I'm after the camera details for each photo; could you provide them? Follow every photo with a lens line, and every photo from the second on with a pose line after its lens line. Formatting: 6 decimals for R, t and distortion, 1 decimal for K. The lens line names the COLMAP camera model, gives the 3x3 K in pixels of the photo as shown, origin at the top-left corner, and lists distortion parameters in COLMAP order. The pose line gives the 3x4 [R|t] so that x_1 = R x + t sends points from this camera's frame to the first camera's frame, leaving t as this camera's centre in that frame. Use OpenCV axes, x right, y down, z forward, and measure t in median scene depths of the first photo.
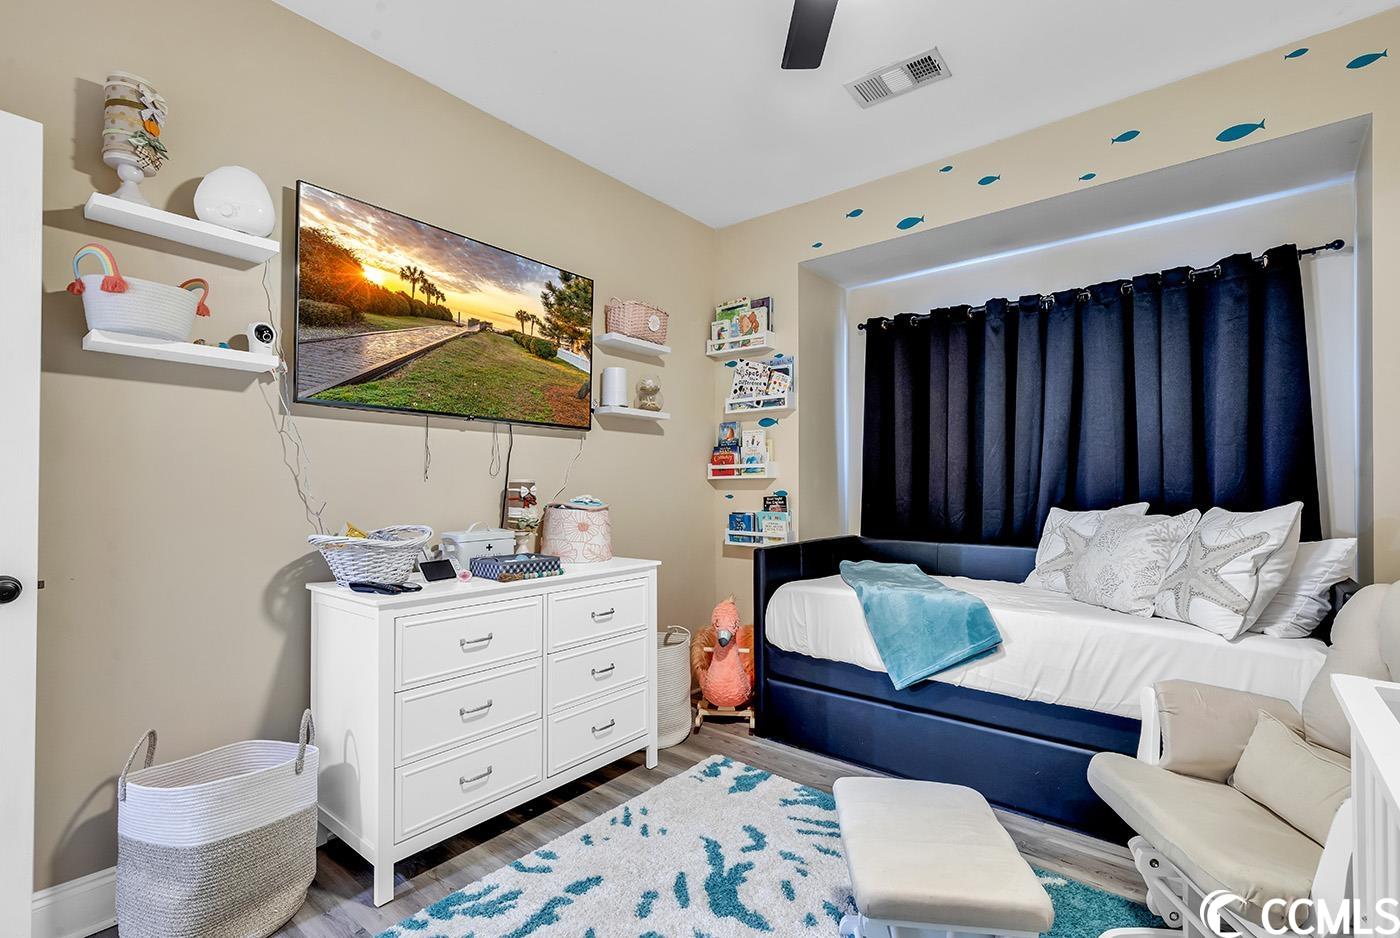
lens RADIAL K [[633.3, 0, 715.0], [0, 633.3, 475.4], [0, 0, 1]] dist [0.004194, 0.000045]
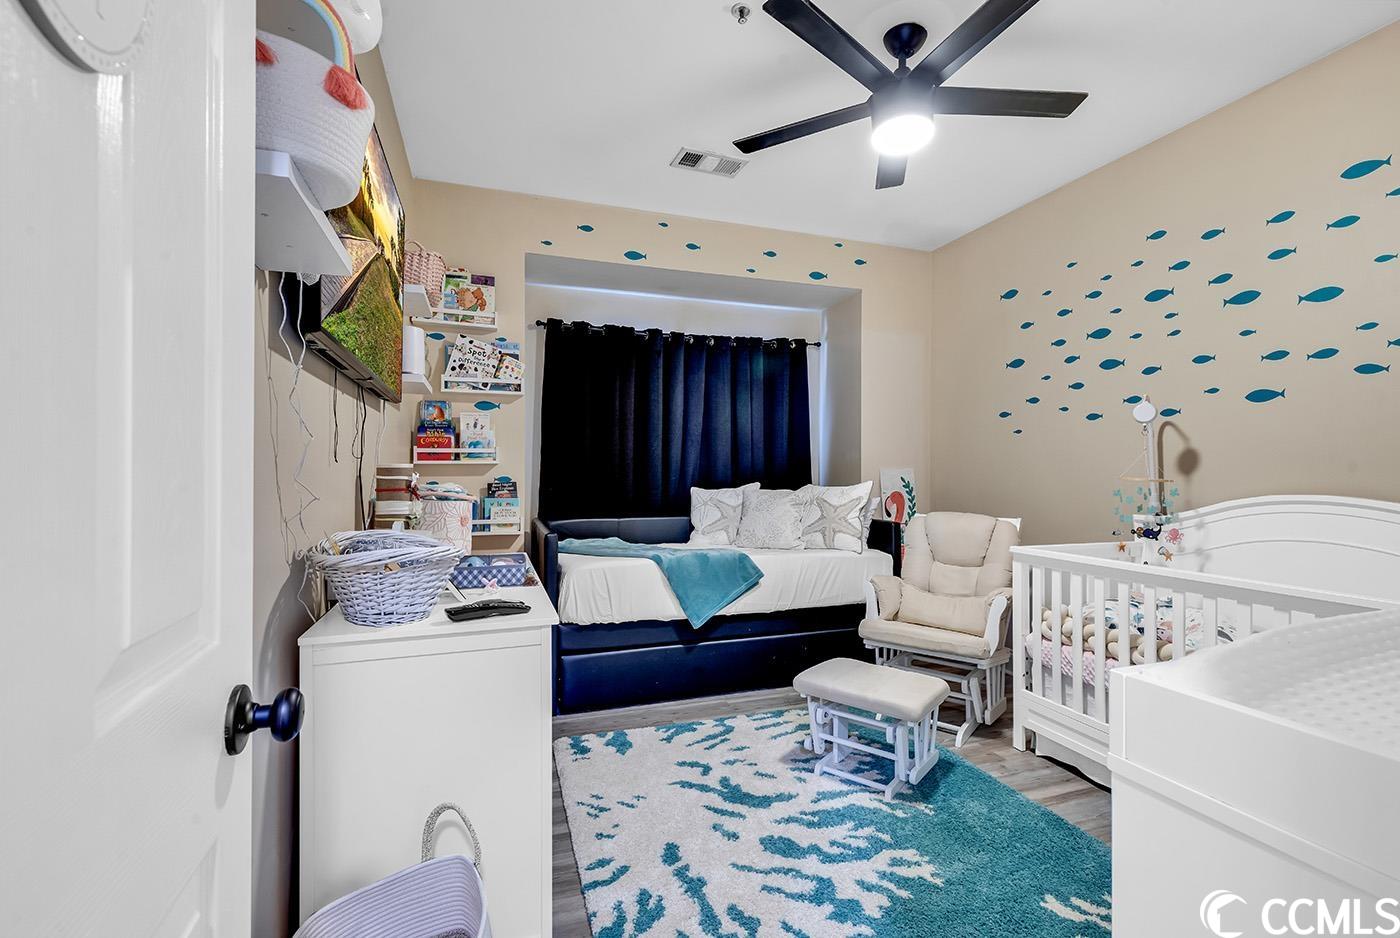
lens RADIAL K [[621.9, 0, 700.6], [0, 621.9, 466.1], [0, 0, 1]] dist [0.000754, -0.000380]
pose [[0.531566, 0.008954, 0.846970, -0.565417], [-0.015838, 0.999874, -0.000630, 0.003576], [-0.846869, -0.013080, 0.531641, 0.226757]]
